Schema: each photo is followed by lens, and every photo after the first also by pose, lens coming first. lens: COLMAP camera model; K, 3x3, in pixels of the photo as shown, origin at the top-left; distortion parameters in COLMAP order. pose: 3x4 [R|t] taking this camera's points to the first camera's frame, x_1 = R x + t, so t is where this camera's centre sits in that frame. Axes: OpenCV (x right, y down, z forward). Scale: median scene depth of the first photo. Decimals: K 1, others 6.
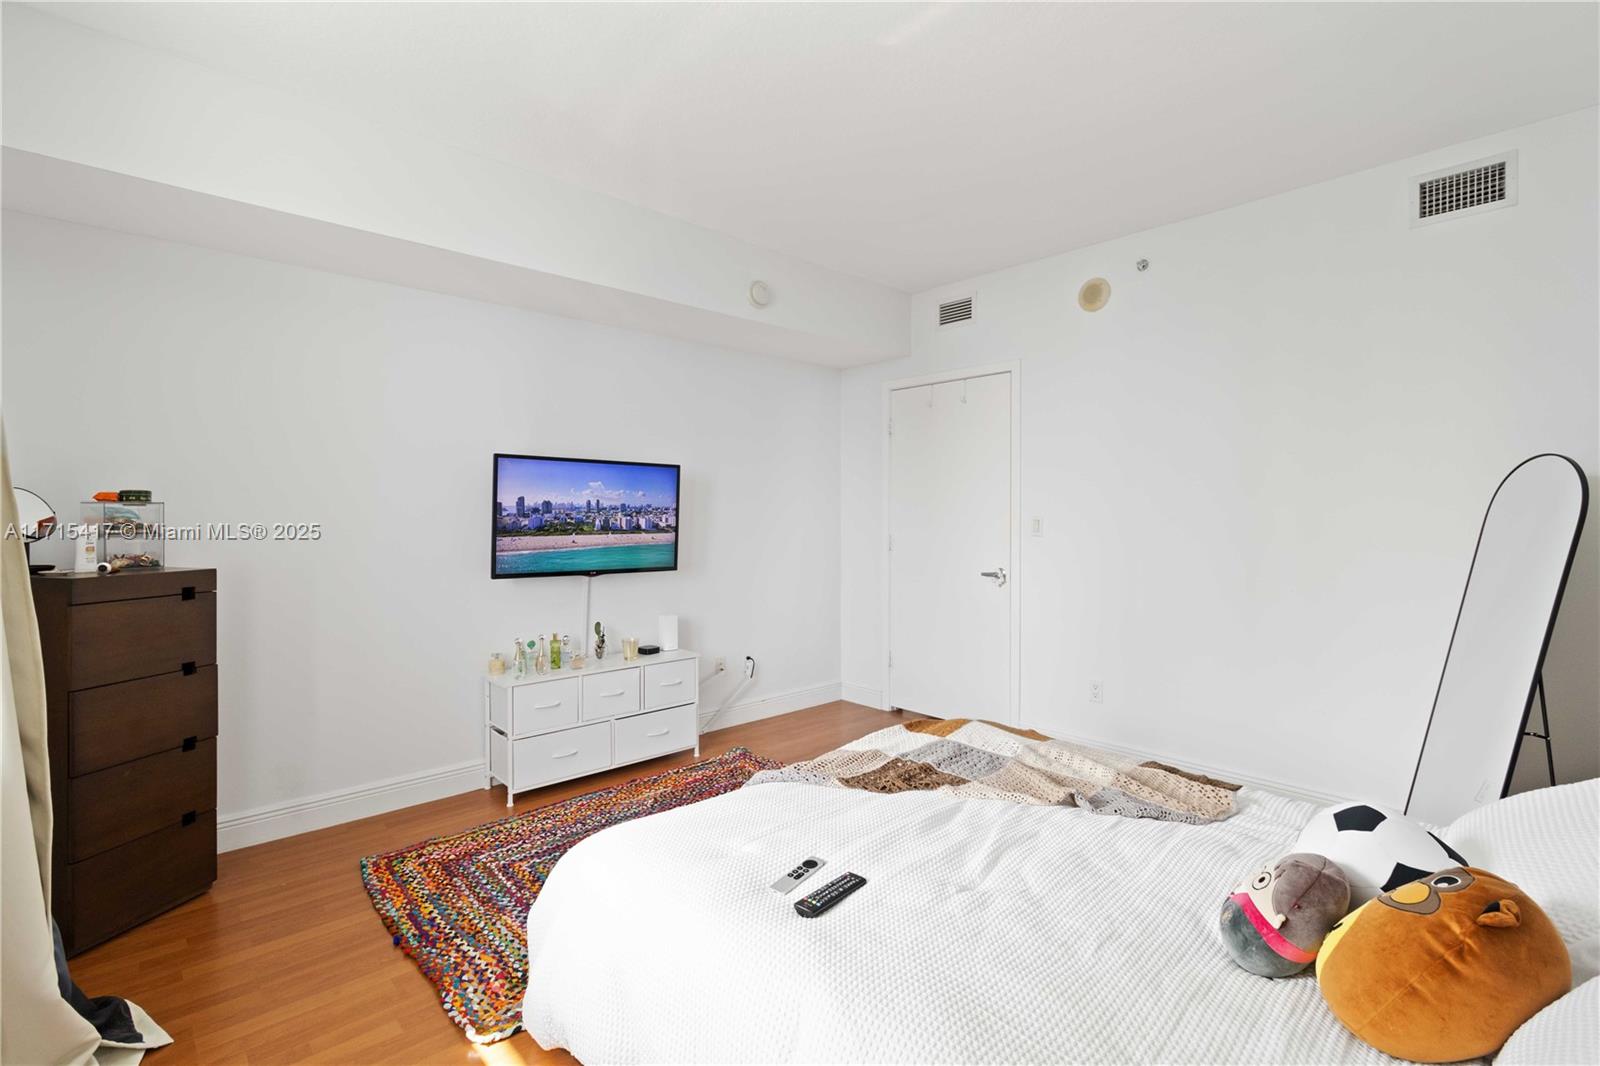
lens RADIAL K [[733.9, 0, 792.2], [0, 733.9, 516.1], [0, 0, 1]] dist [0.004119, -0.000368]
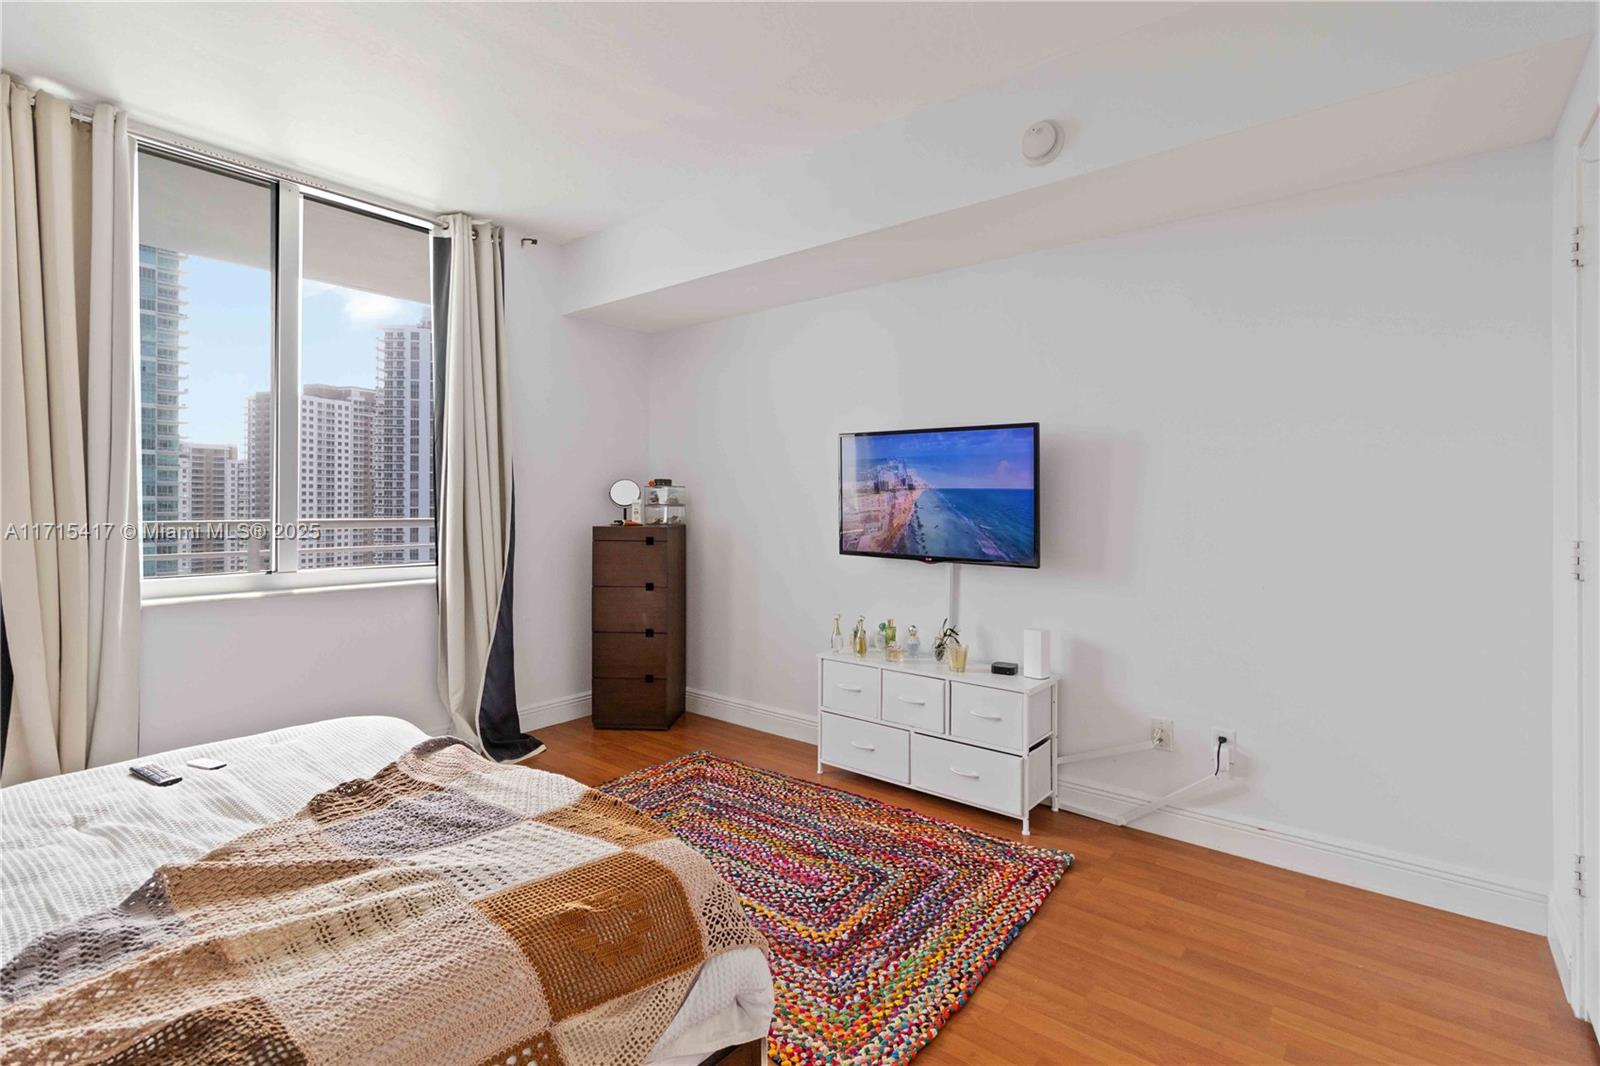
lens RADIAL K [[733.9, 0, 807.8], [0, 733.9, 500.7], [0, 0, 1]] dist [0.004119, -0.000368]
pose [[0.154986, -0.001912, -0.987915, 0.546451], [-0.004712, 0.999985, -0.002674, 0.011065], [0.987905, 0.005070, 0.154974, 0.699057]]
